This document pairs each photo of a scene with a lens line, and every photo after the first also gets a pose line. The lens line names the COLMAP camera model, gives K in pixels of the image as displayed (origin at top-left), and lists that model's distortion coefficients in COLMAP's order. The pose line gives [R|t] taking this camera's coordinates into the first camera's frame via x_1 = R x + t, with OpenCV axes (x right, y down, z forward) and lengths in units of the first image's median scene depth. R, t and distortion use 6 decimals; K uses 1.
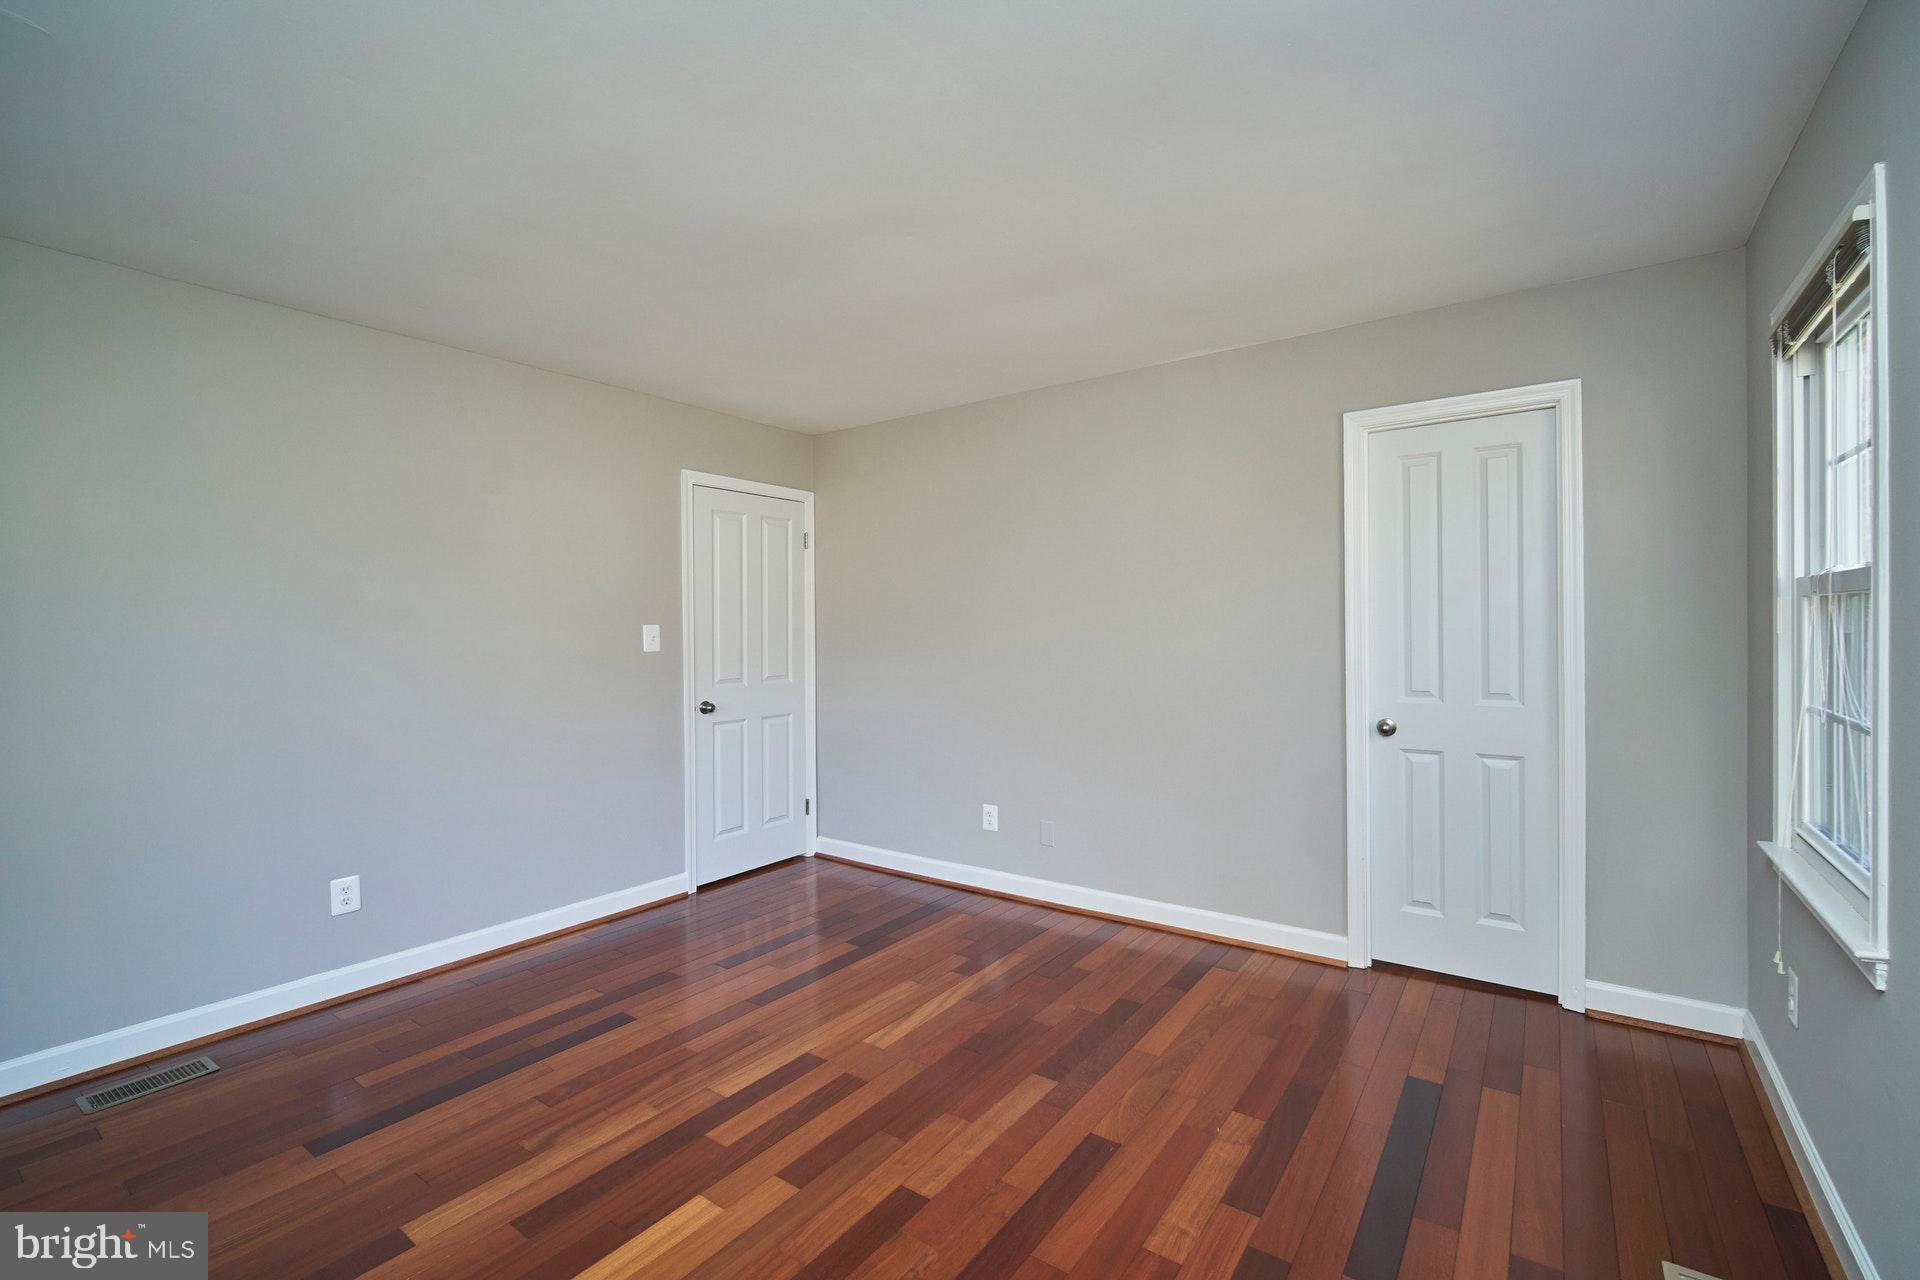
lens RADIAL K [[837.8, 0, 963.3], [0, 837.8, 627.2], [0, 0, 1]] dist [-0.003727, 0.002866]
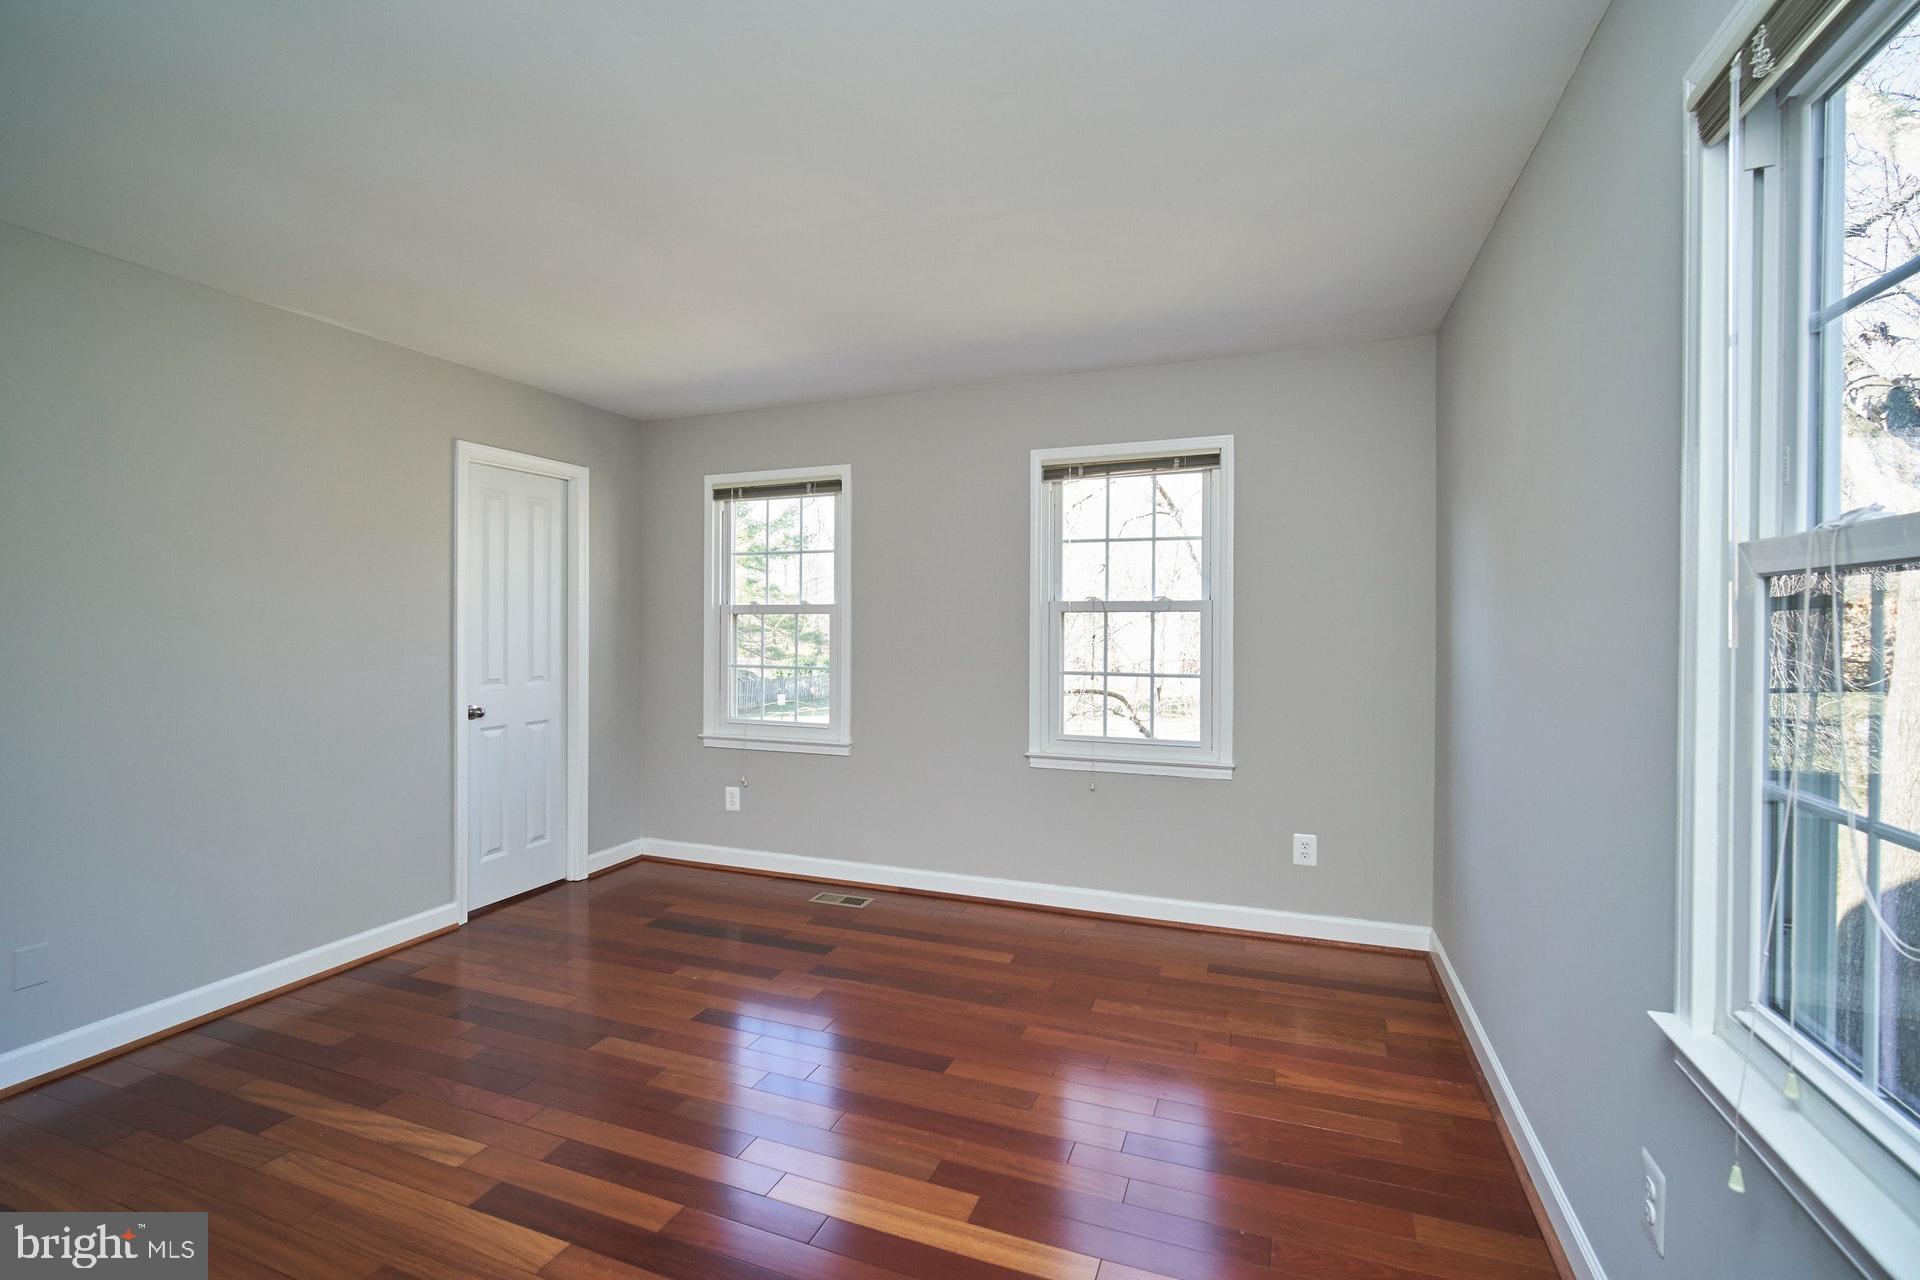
lens RADIAL K [[837.8, 0, 953.5], [0, 837.8, 646.0], [0, 0, 1]] dist [-0.003727, 0.002866]
pose [[-0.246179, -0.010646, 0.969166, -0.847155], [-0.000992, 0.999942, 0.010732, 0.012633], [-0.969224, 0.001681, -0.246176, 0.661042]]
